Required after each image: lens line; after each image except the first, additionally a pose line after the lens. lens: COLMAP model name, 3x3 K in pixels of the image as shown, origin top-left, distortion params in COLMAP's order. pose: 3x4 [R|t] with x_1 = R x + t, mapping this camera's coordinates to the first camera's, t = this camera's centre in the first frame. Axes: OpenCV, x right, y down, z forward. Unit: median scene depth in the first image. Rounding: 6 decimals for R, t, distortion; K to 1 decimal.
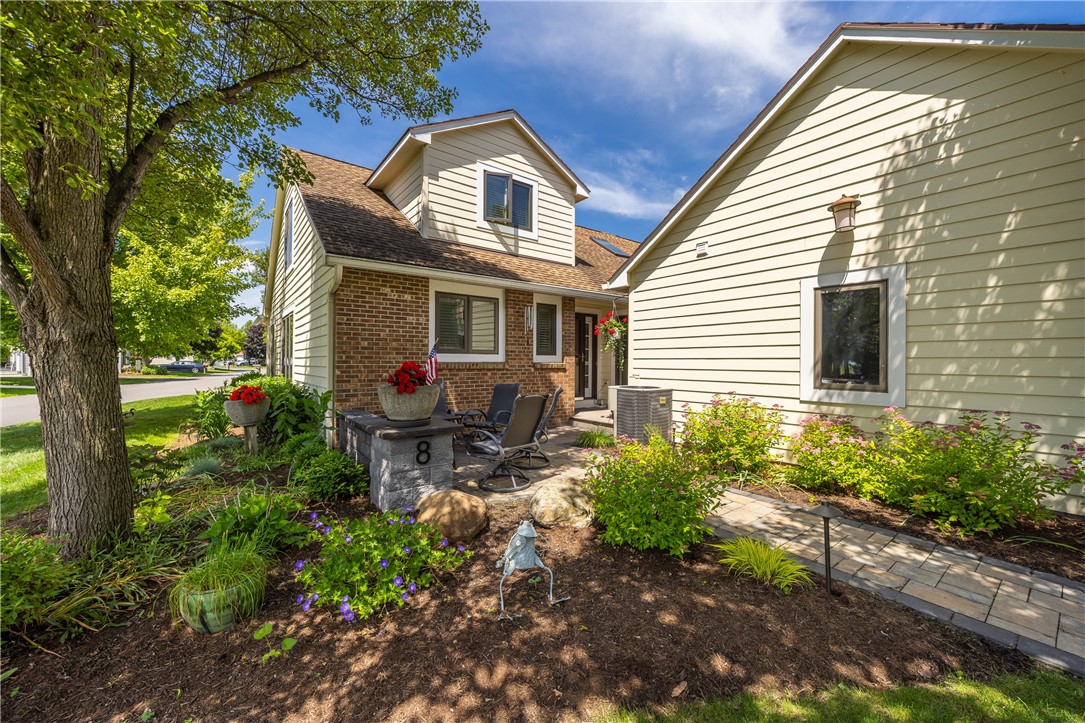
lens RADIAL K [[421.3, 0, 542.2], [0, 421.3, 363.6], [0, 0, 1]] dist [0.008572, 0.000057]
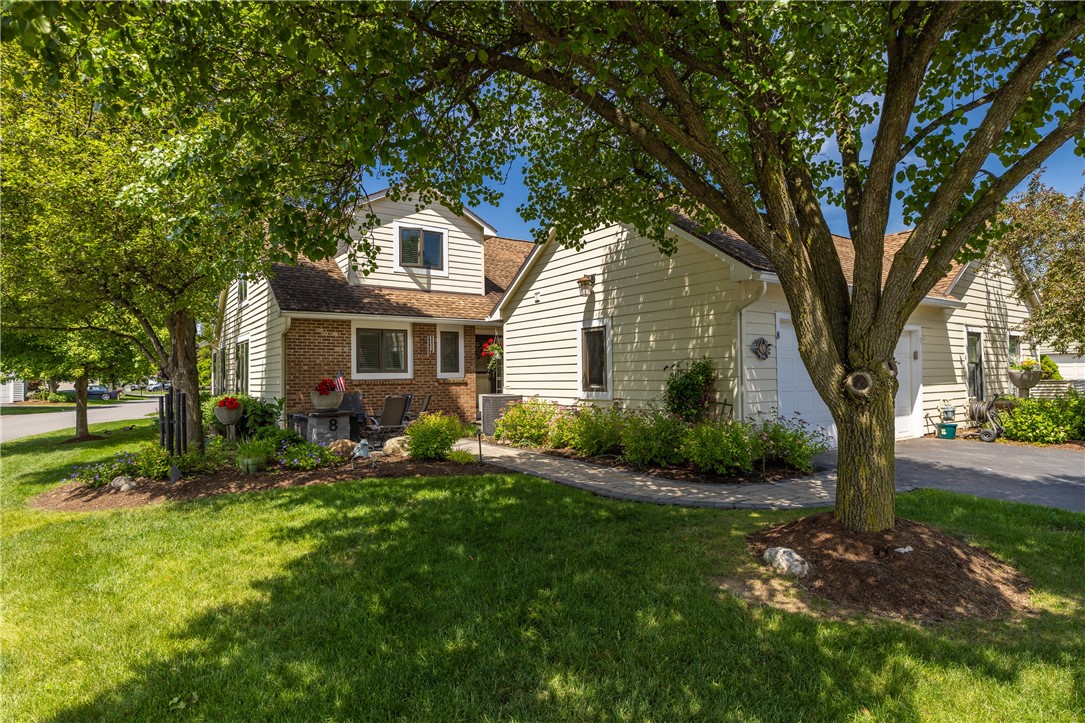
lens RADIAL K [[610.8, 0, 543.7], [0, 610.8, 363.7], [0, 0, 1]] dist [0.001617, -0.000279]
pose [[0.998982, -0.019492, -0.040676, 0.394148], [0.018324, 0.999414, -0.028910, 0.012326], [0.041215, 0.028135, 0.998754, -0.870908]]
